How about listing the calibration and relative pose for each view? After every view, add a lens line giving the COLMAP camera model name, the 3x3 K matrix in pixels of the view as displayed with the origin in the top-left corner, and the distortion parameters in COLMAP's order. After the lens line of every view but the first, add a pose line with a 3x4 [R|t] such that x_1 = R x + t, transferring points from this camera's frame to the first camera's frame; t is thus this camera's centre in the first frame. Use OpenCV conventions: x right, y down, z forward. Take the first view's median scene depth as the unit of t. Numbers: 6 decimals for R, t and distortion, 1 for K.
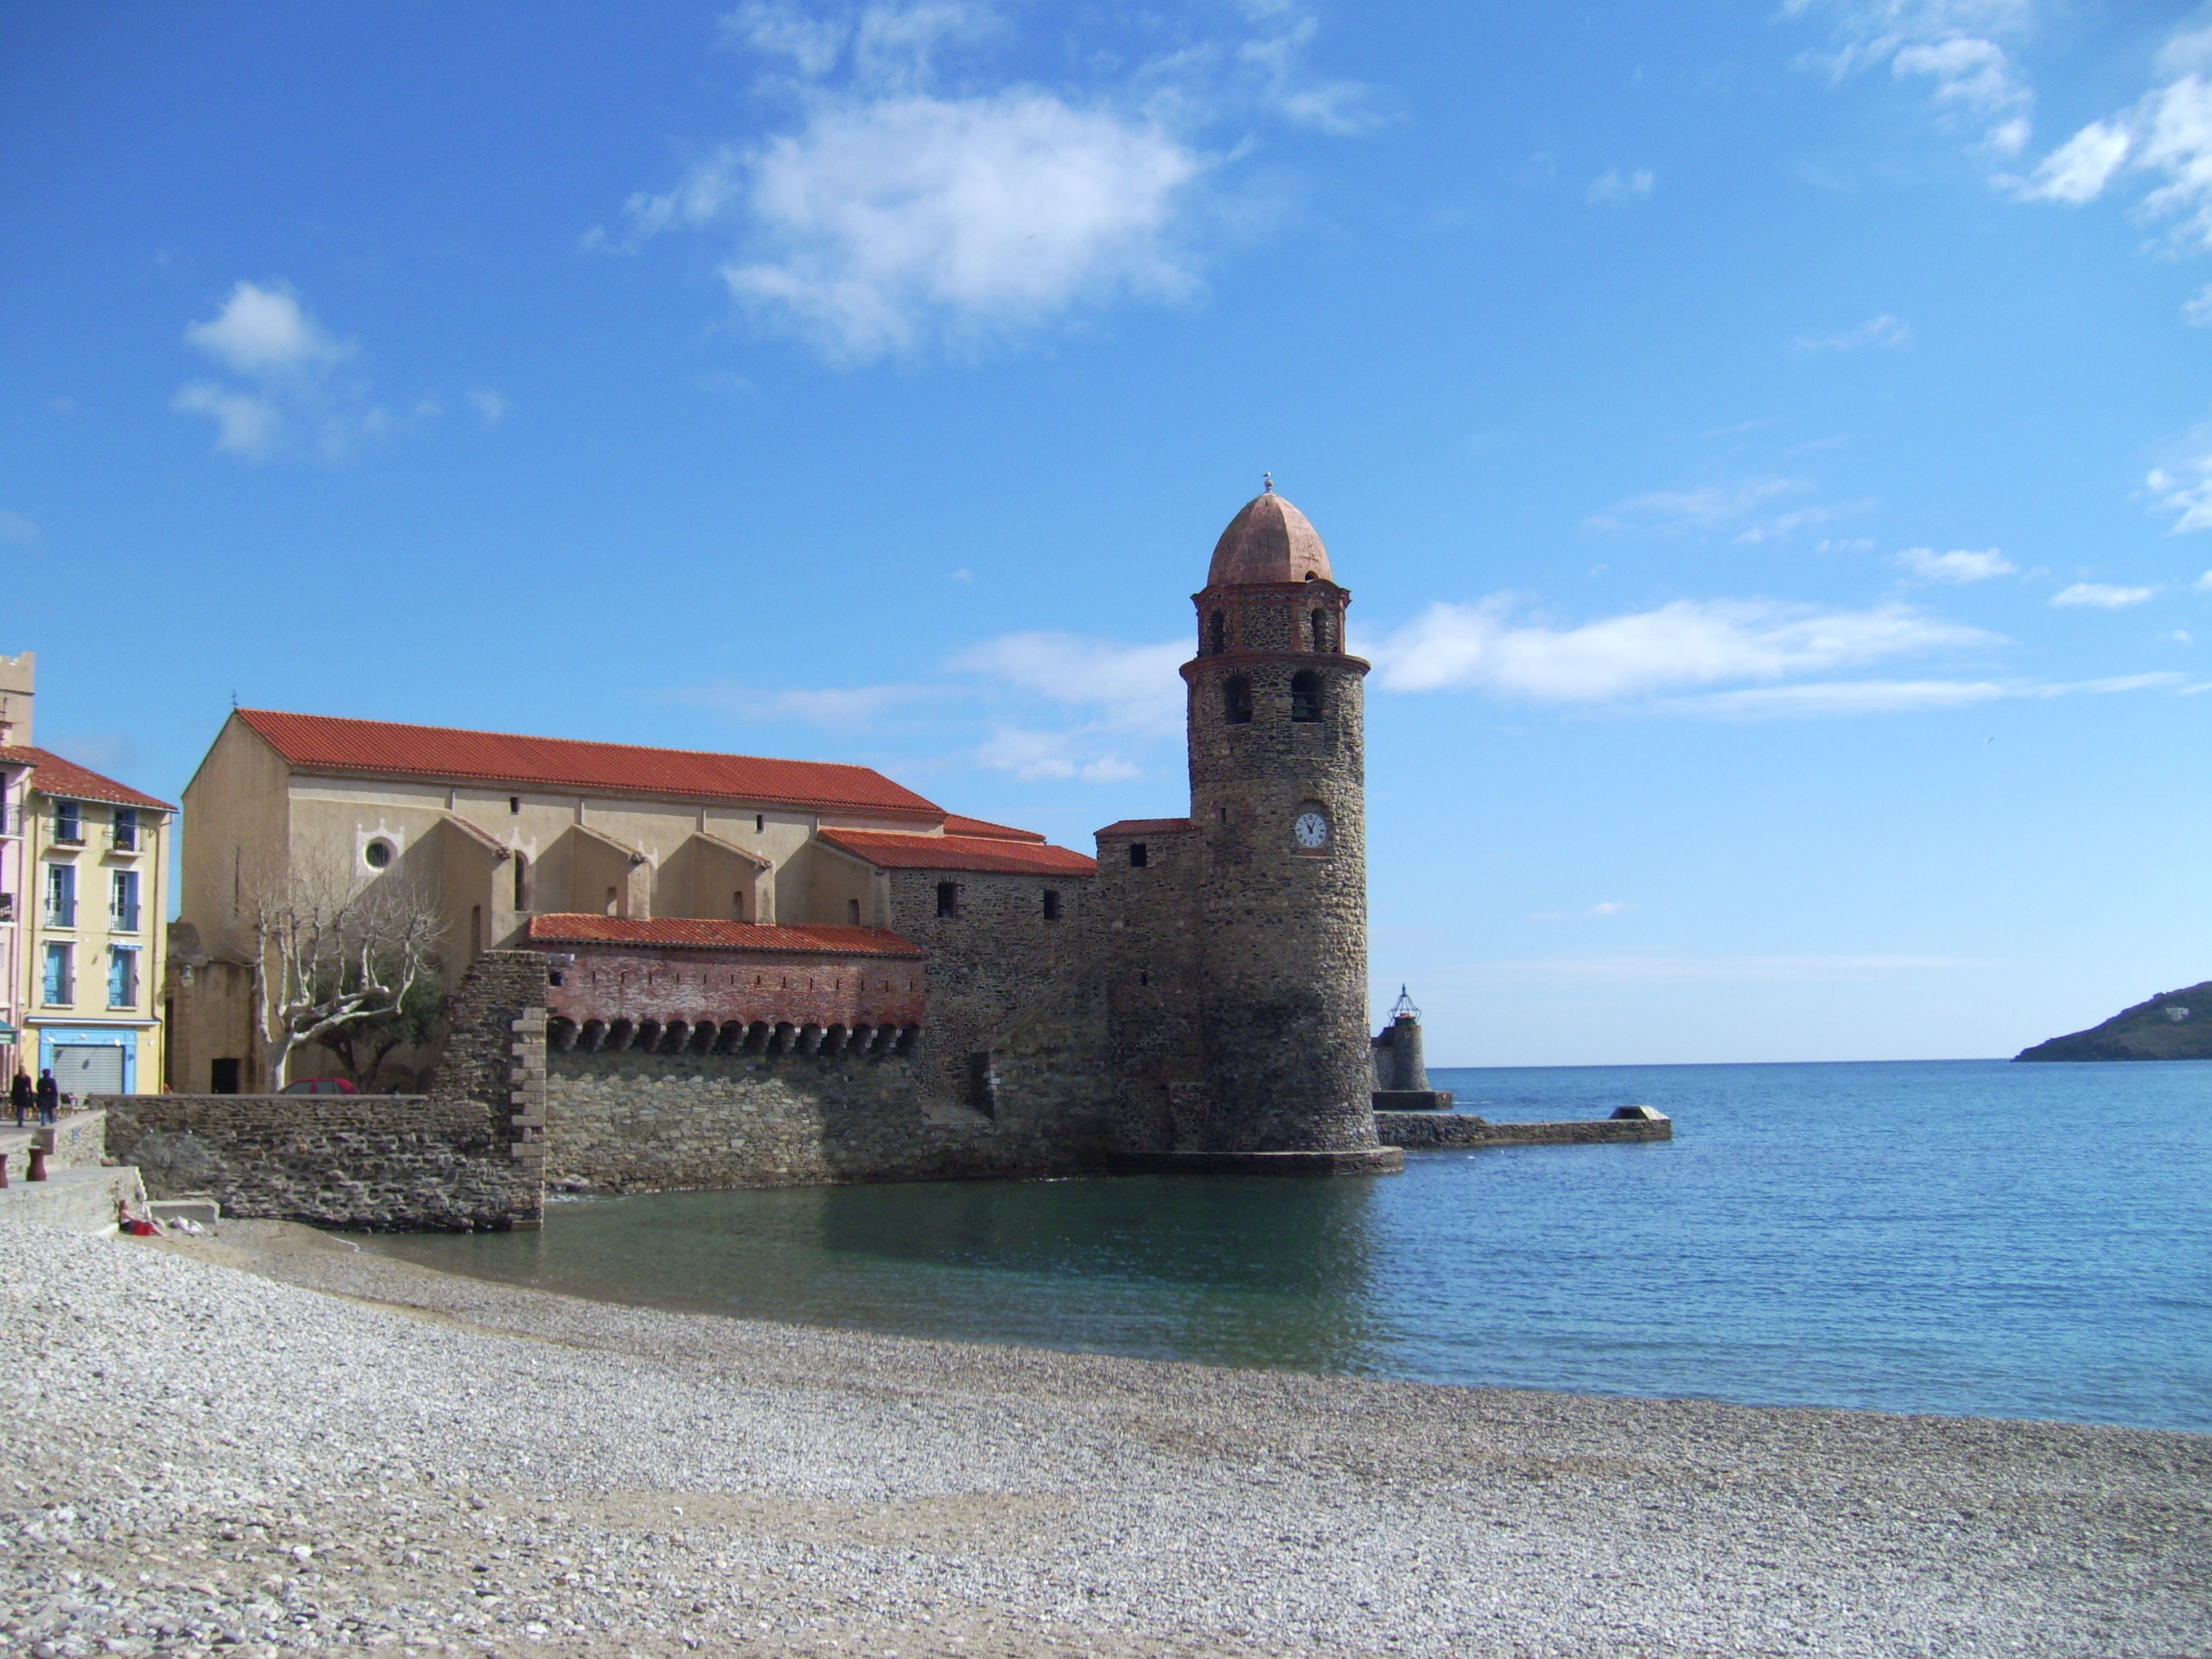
lens RADIAL K [[2338.8, 0, 1085.3], [0, 2338.8, 822.0], [0, 0, 1]] dist [-0.130839, 0.000000]
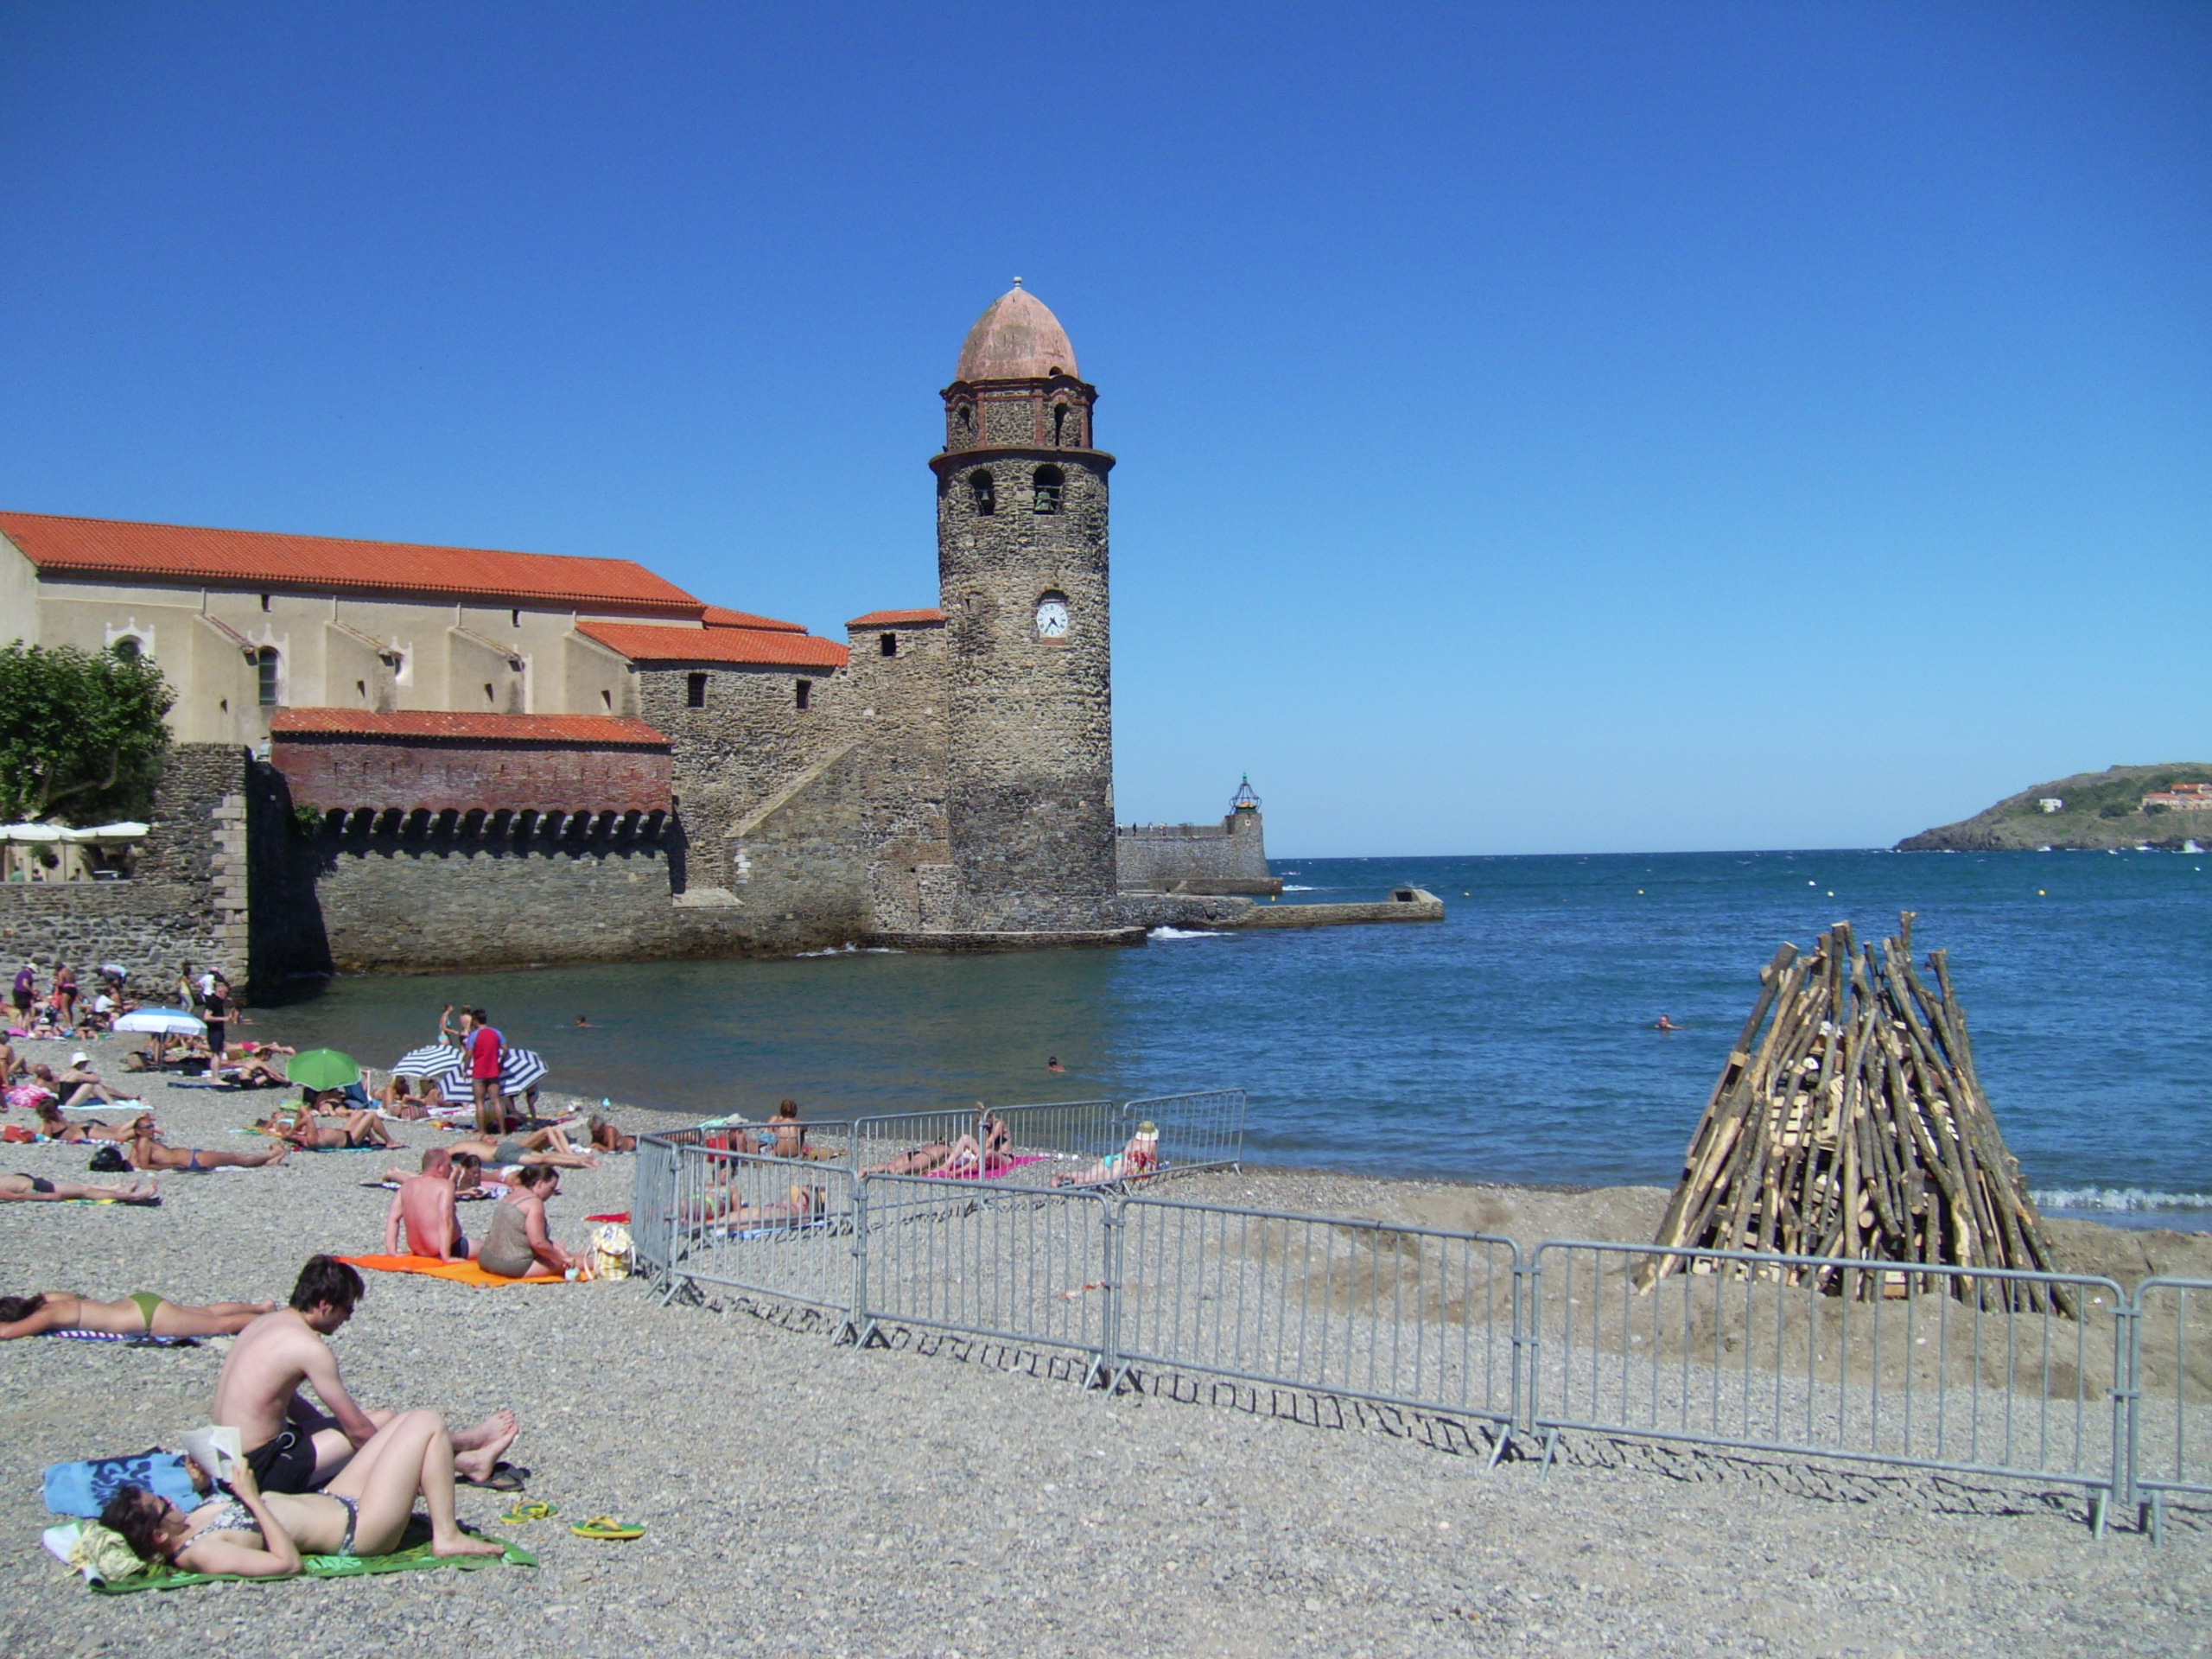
lens RADIAL K [[2338.8, 0, 1100.4], [0, 2338.8, 840.7], [0, 0, 1]] dist [-0.130839, 0.000000]
pose [[0.998797, -0.008303, 0.048324, 0.068249], [0.003607, 0.995331, 0.096458, 0.000956], [-0.048899, -0.096167, 0.994163, -0.035609]]
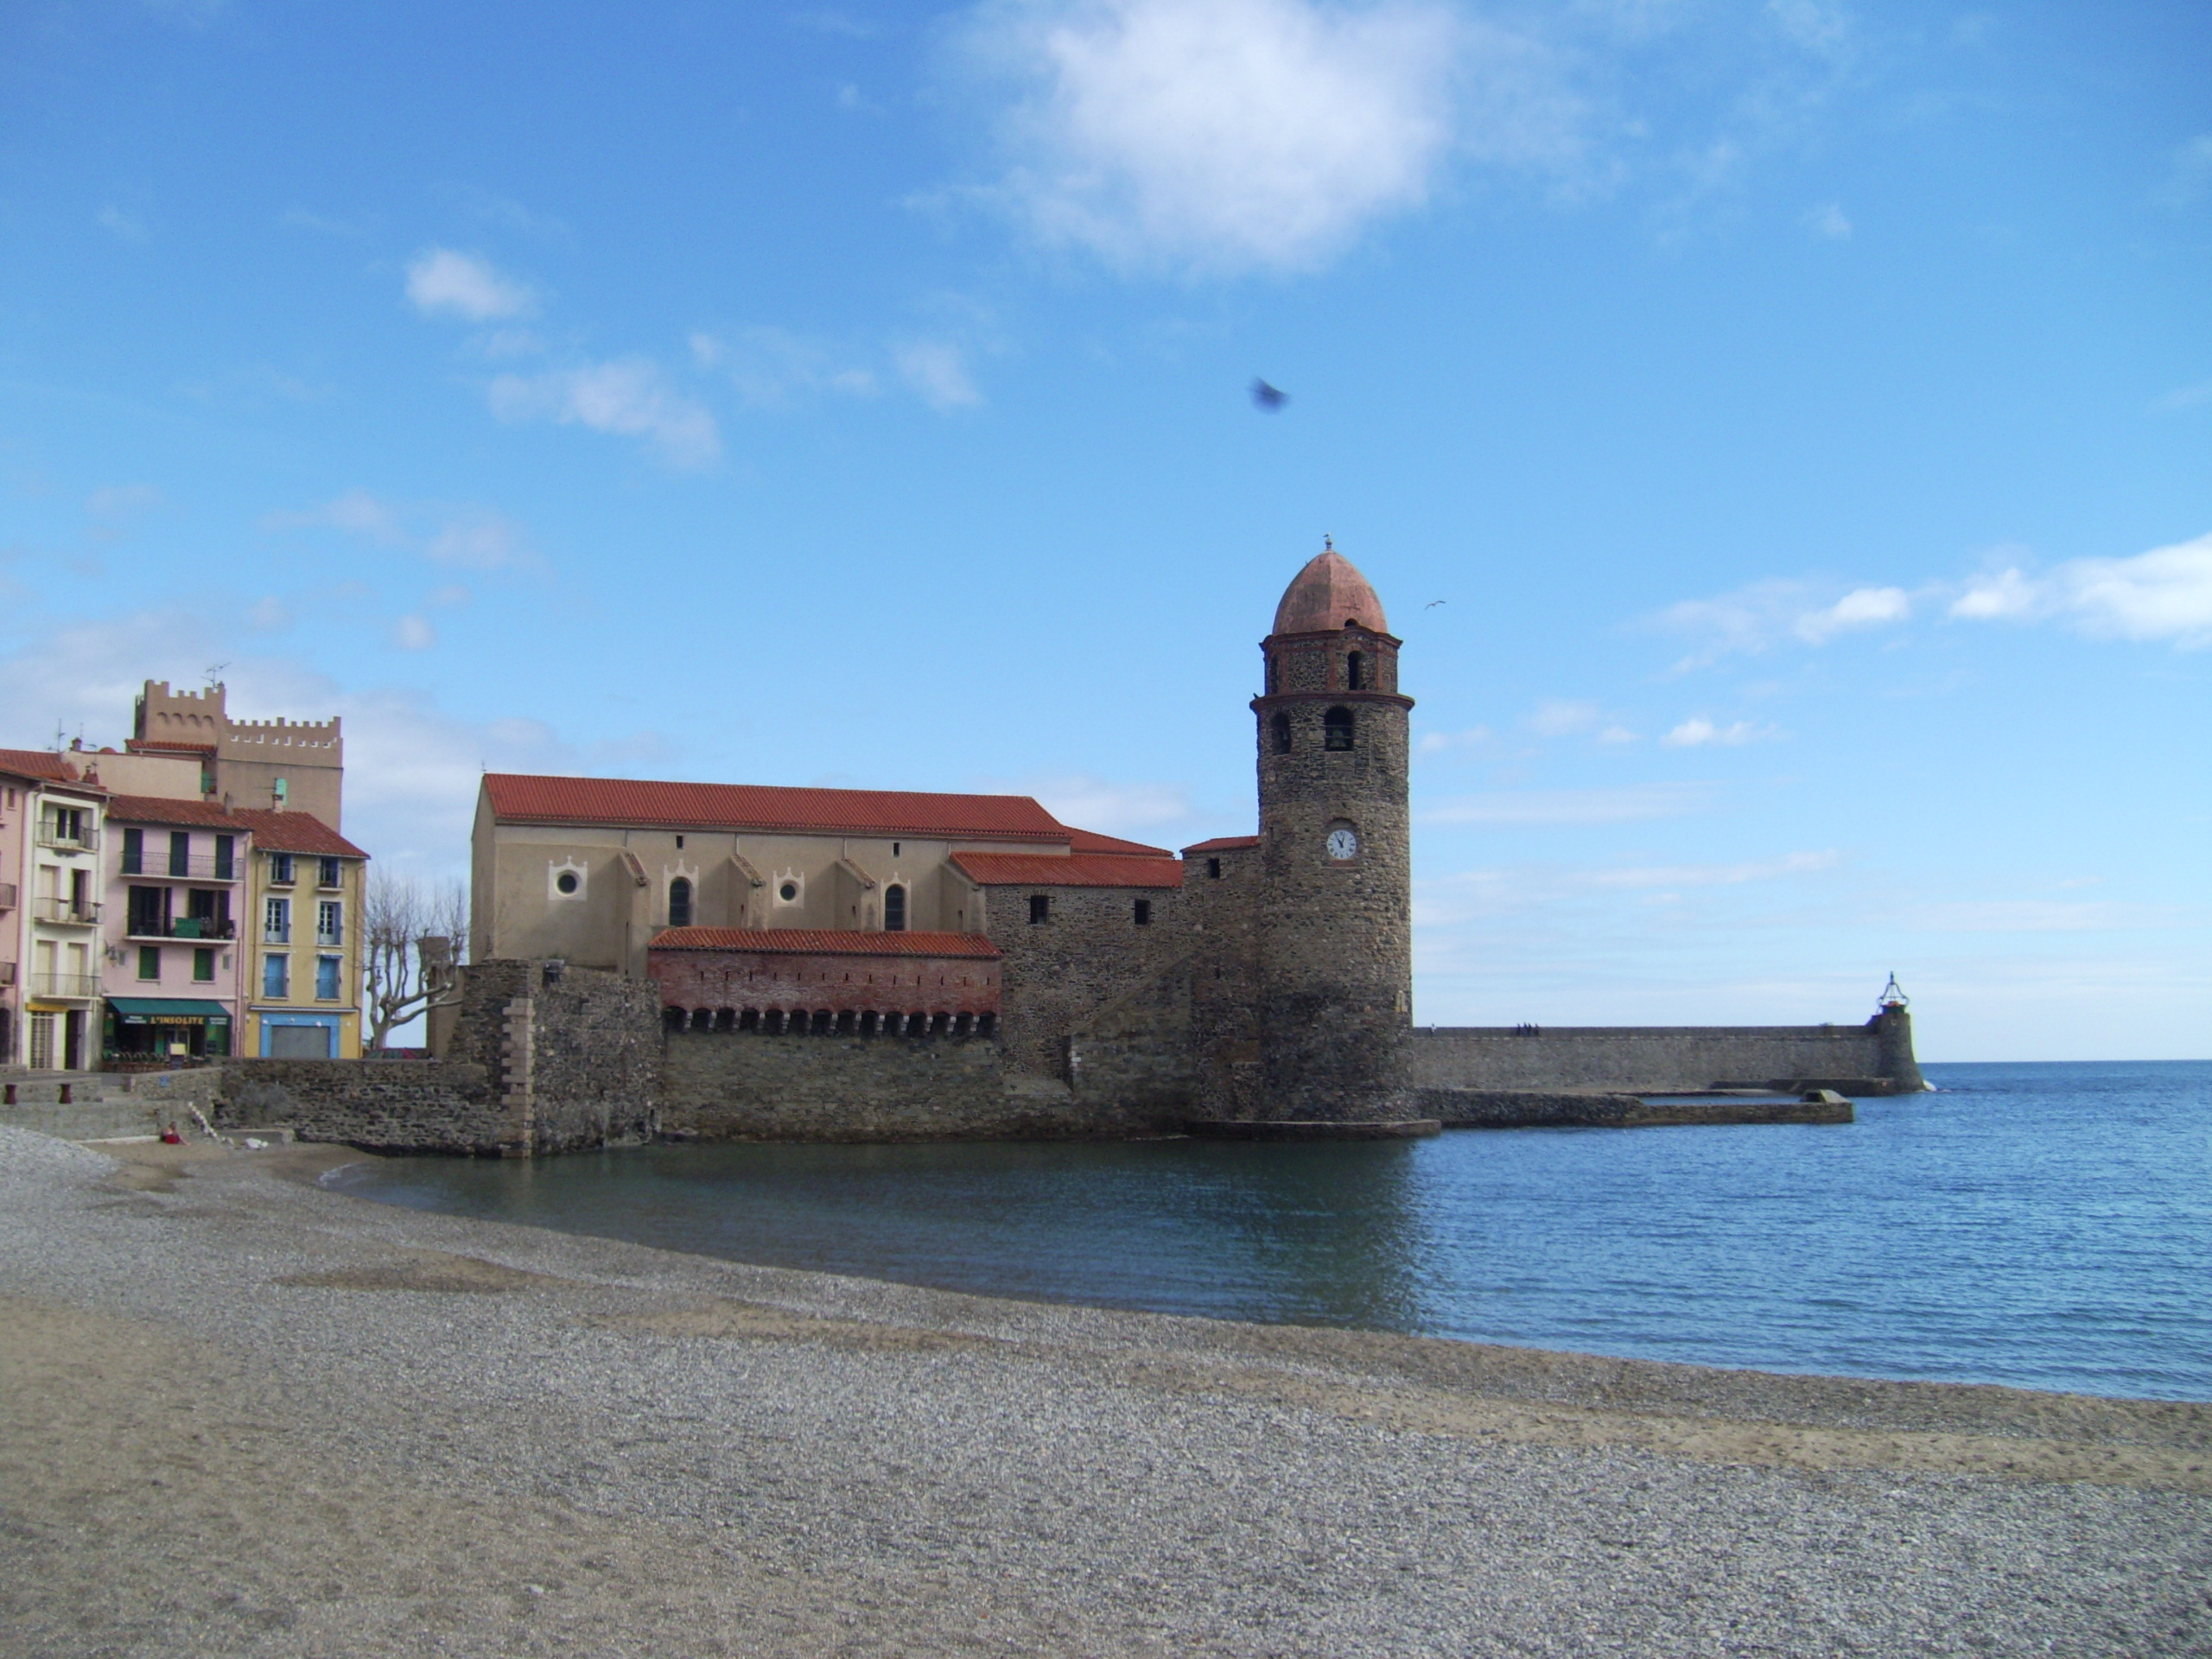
lens RADIAL K [[2338.8, 0, 1043.5], [0, 2338.8, 798.3], [0, 0, 1]] dist [-0.130839, 0.000000]
pose [[0.943472, -0.029534, -0.330133, 0.345270], [0.027156, 0.999561, -0.011812, -0.009967], [0.330337, 0.002179, 0.943861, -0.142420]]
